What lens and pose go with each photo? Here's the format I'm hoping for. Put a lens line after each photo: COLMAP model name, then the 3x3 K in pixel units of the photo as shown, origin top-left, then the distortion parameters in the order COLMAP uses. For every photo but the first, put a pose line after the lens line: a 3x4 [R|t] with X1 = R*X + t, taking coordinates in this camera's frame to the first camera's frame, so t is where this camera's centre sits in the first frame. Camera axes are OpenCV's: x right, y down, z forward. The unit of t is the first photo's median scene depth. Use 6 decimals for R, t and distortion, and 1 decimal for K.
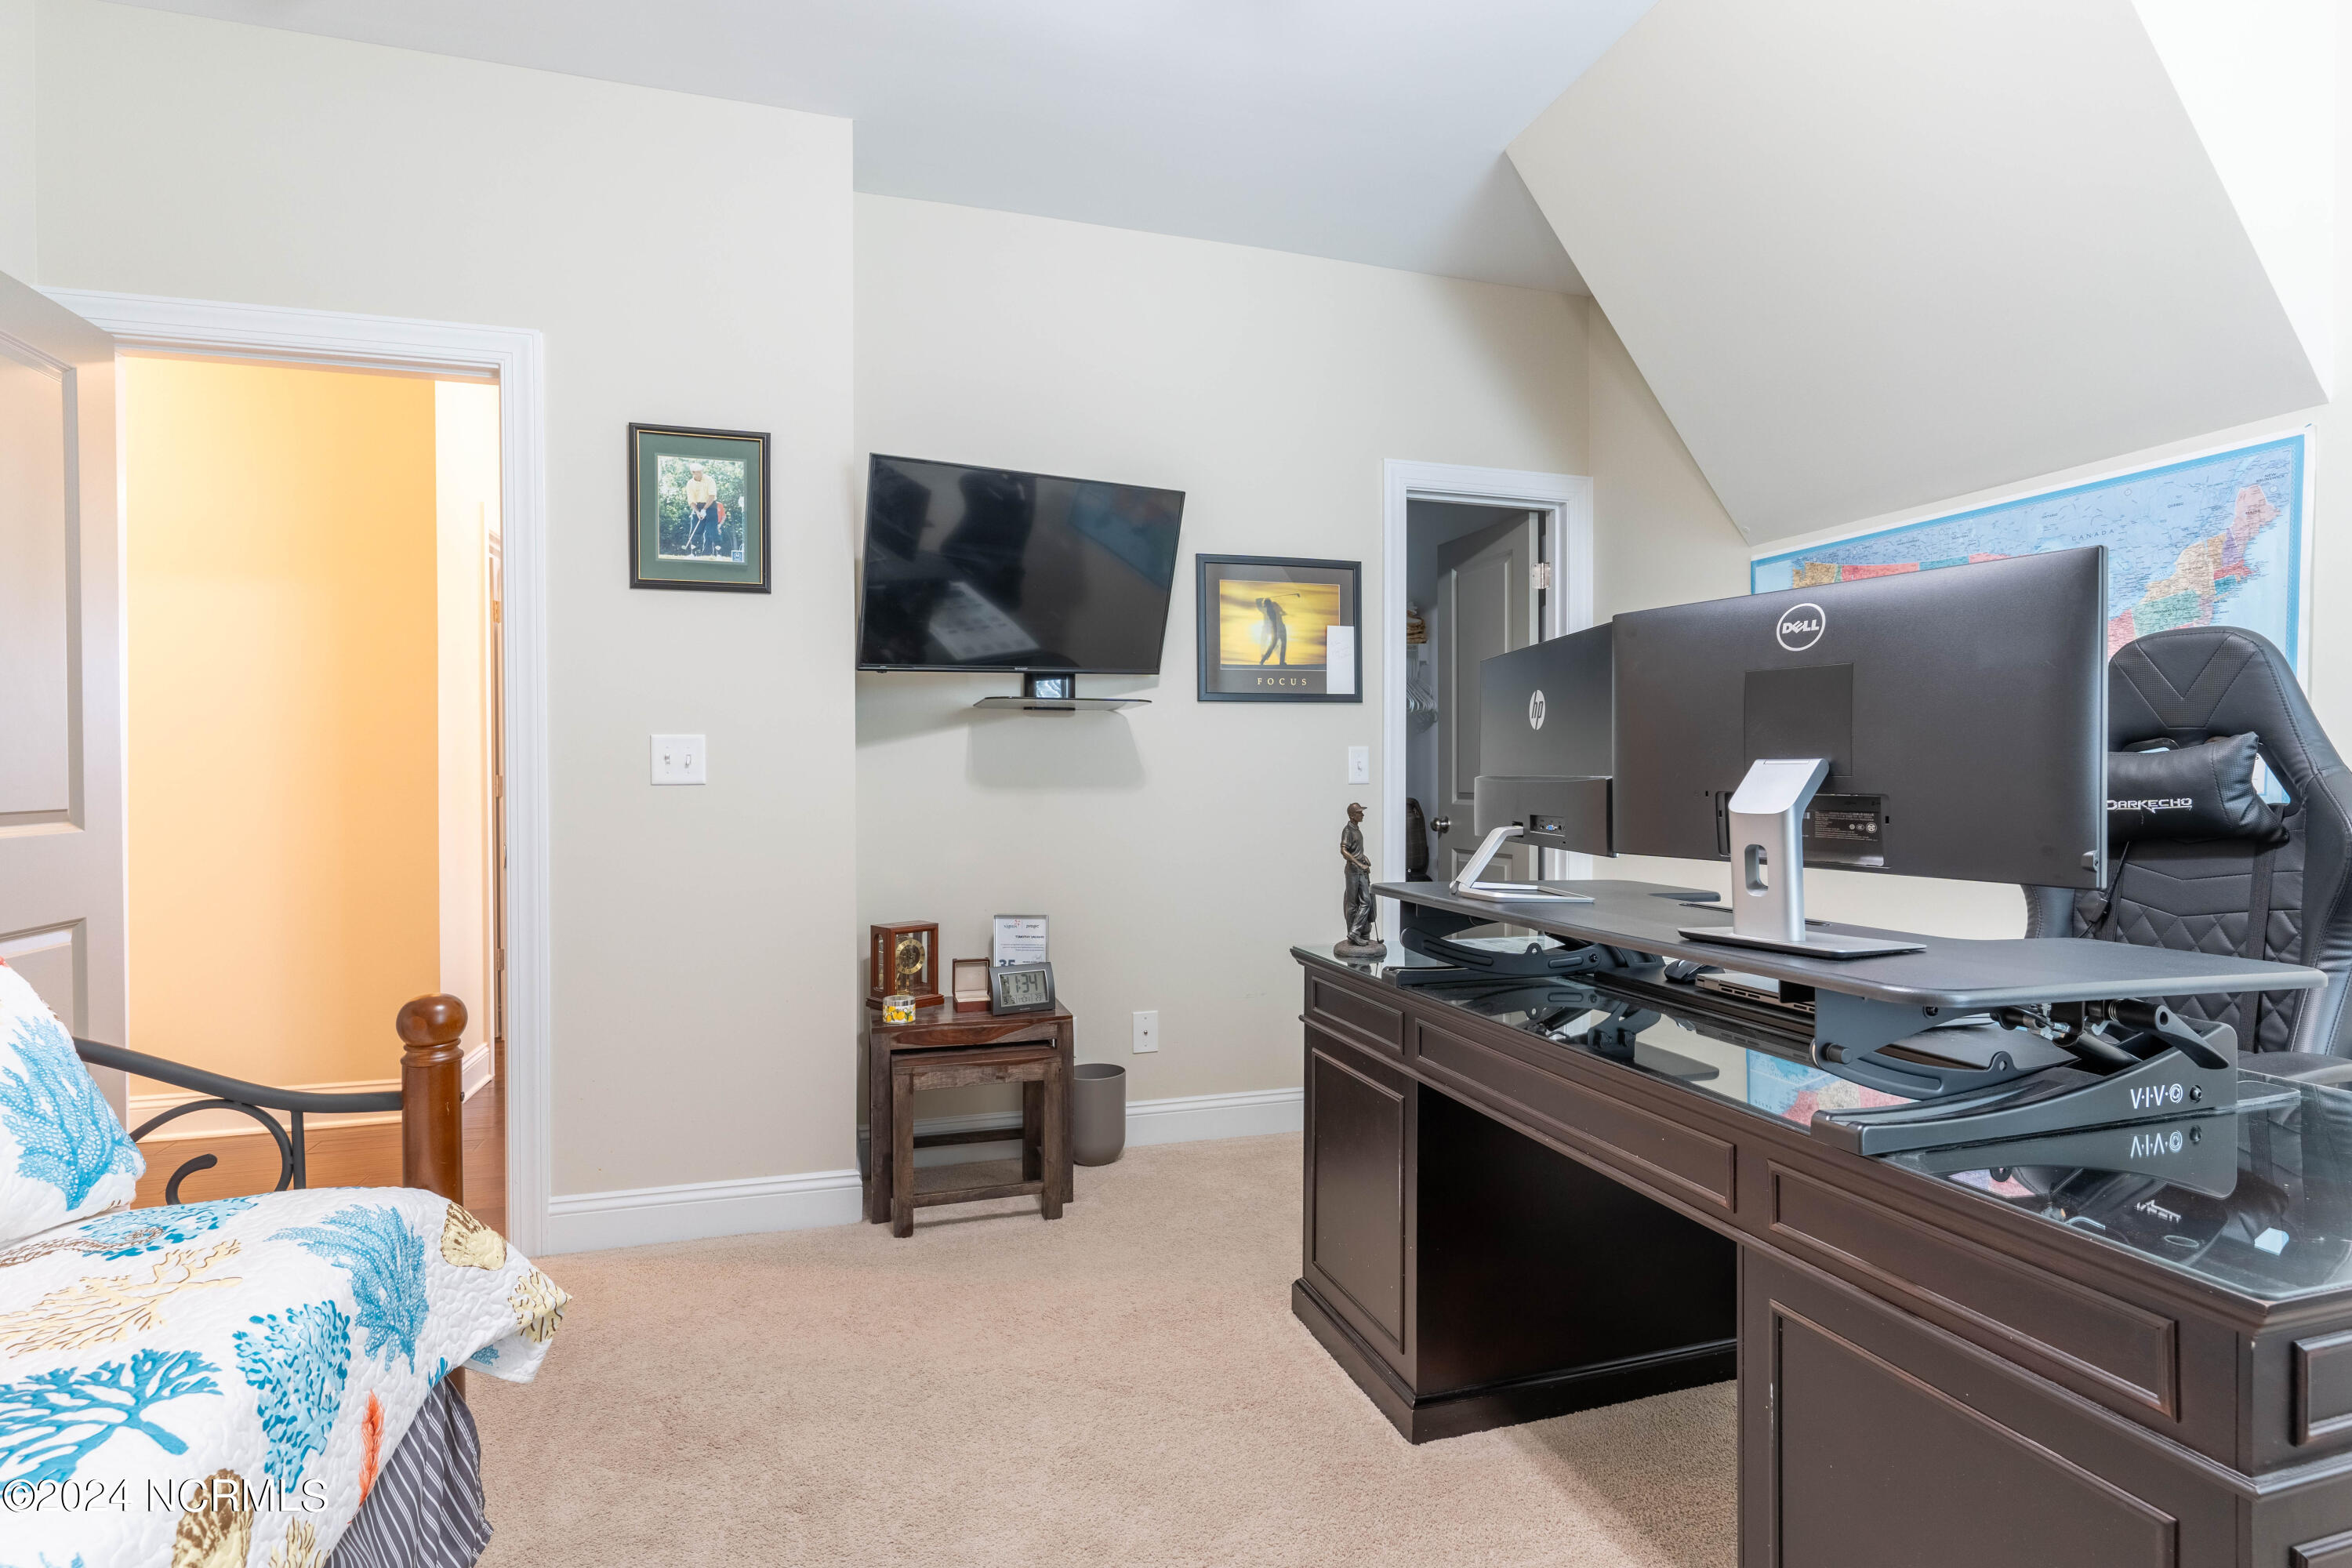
lens RADIAL K [[1135.5, 0, 1176.6], [0, 1135.5, 791.6], [0, 0, 1]] dist [-0.001505, -0.000990]
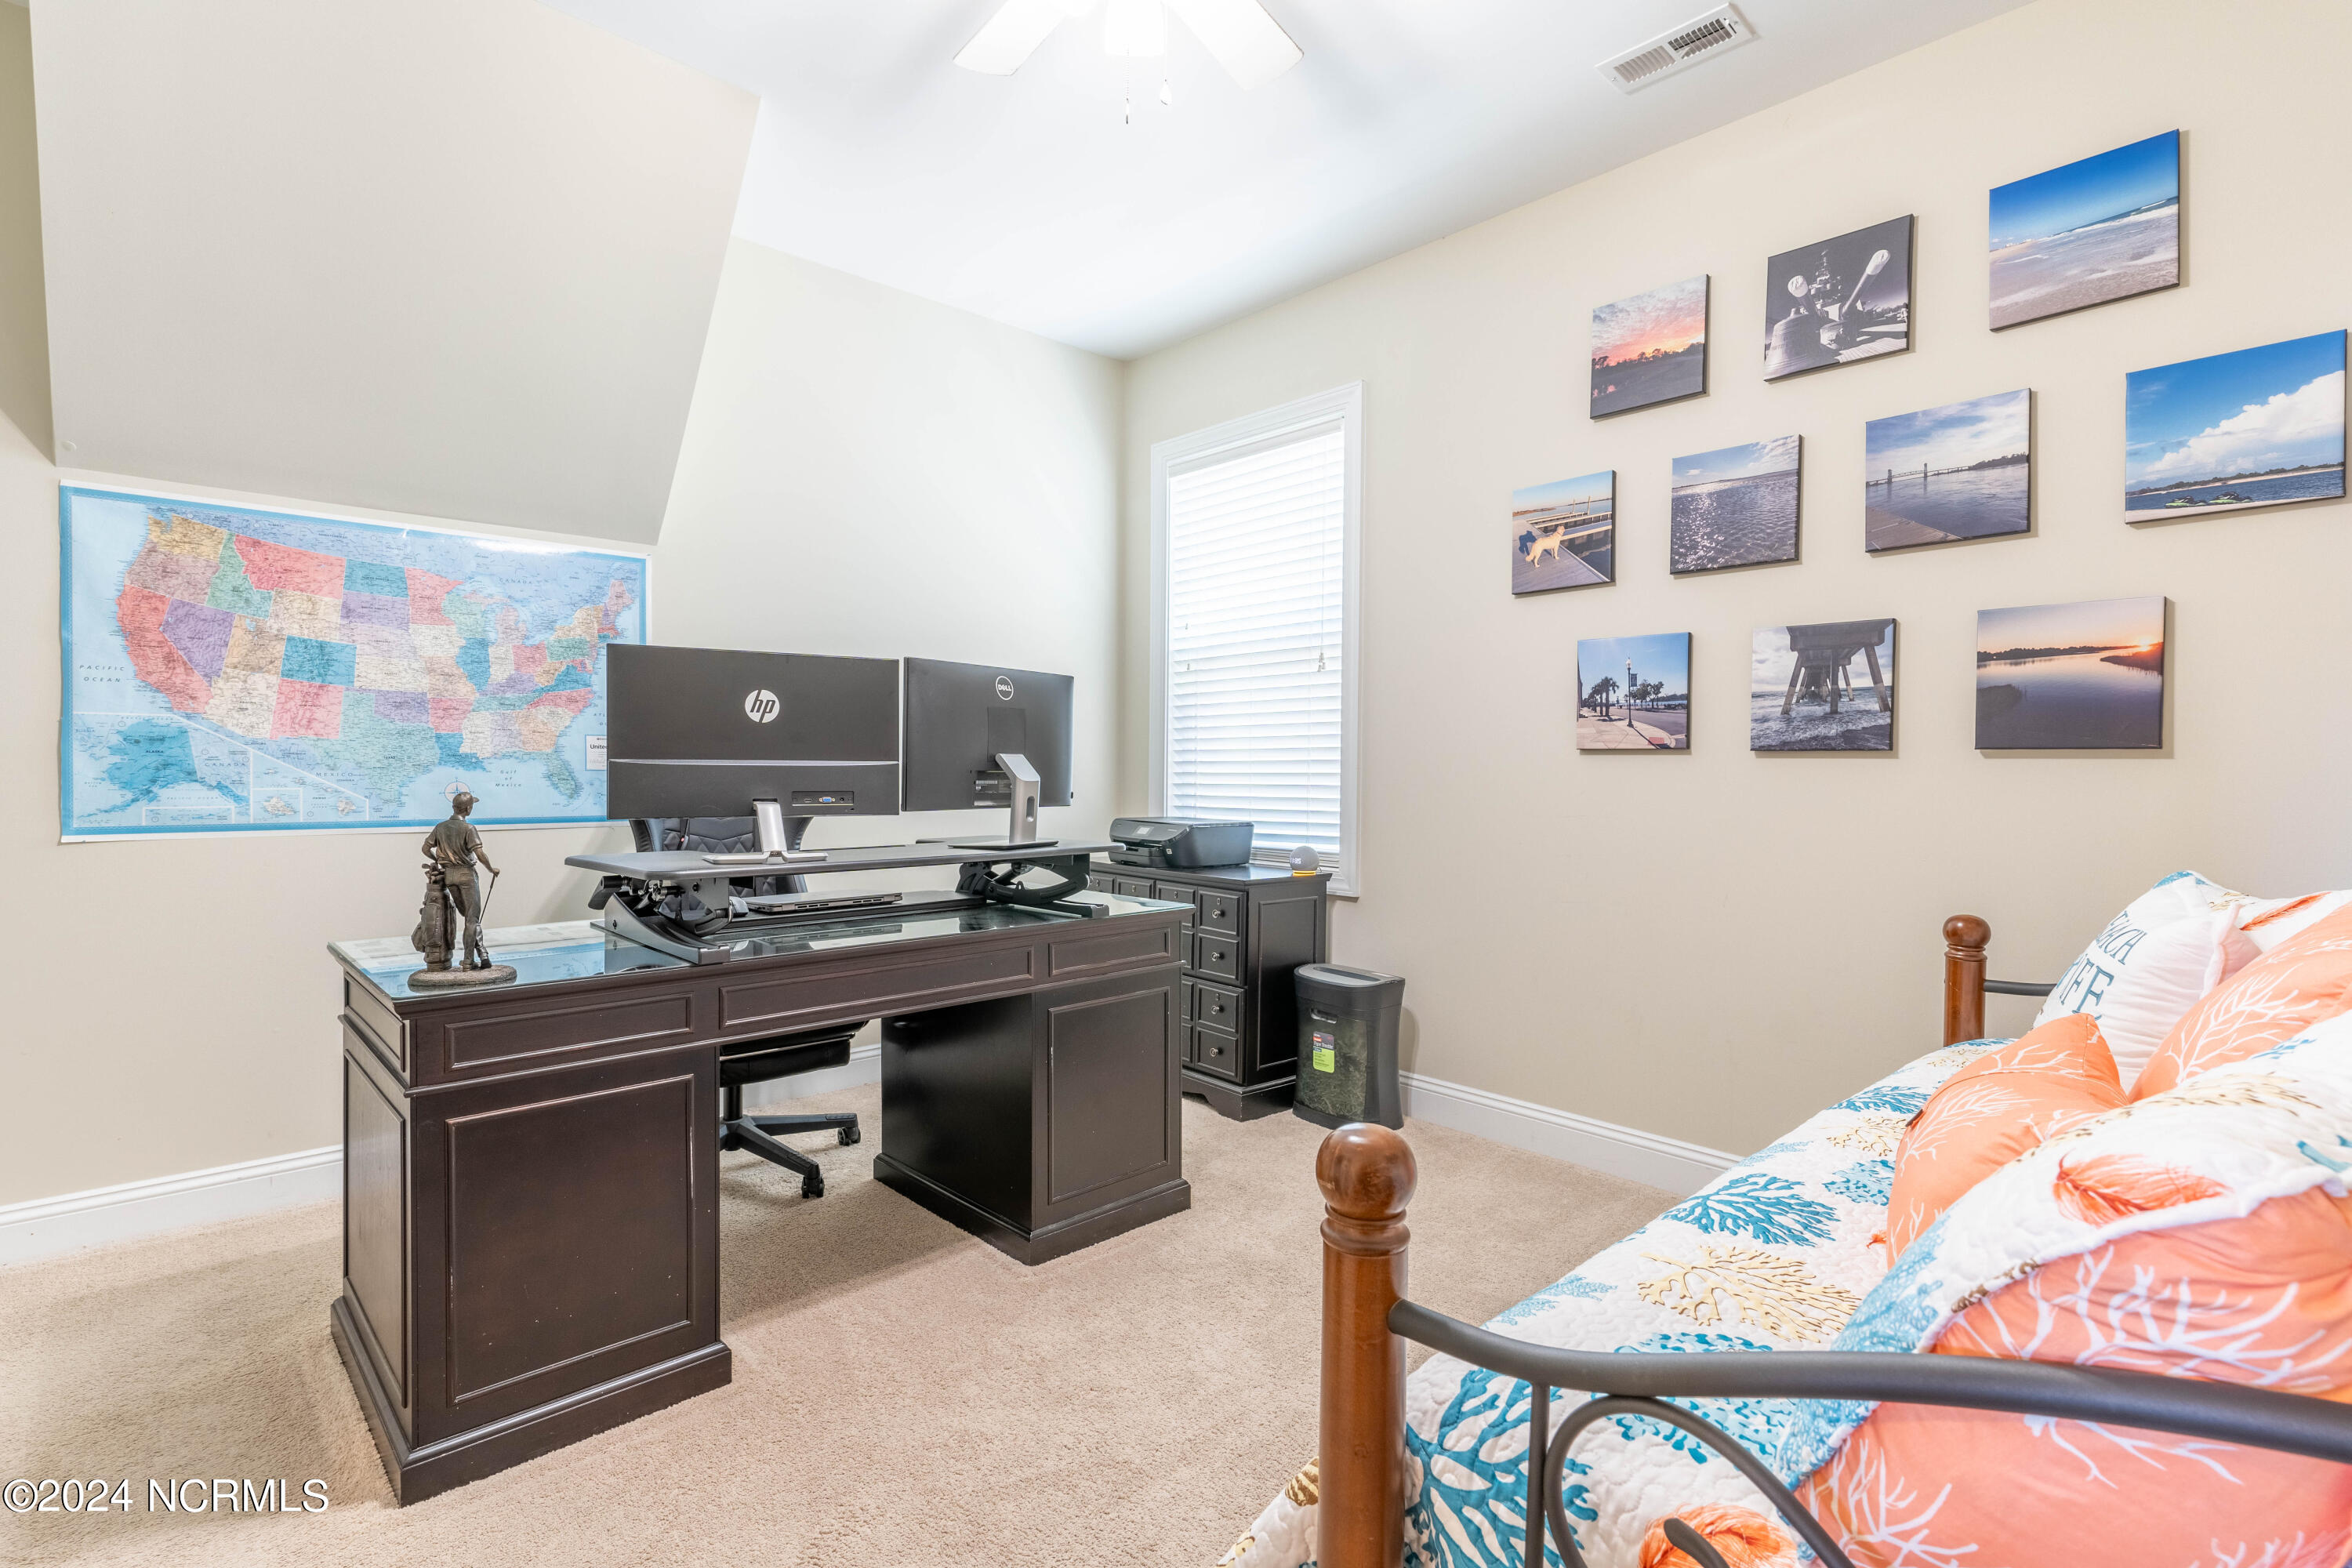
lens RADIAL K [[1135.5, 0, 1176.1], [0, 1135.5, 777.5], [0, 0, 1]] dist [-0.001505, -0.000990]
pose [[-0.454250, -0.013953, 0.890765, -0.861762], [0.004540, 0.999828, 0.017977, -0.012878], [-0.890863, 0.012210, -0.454109, 1.024692]]
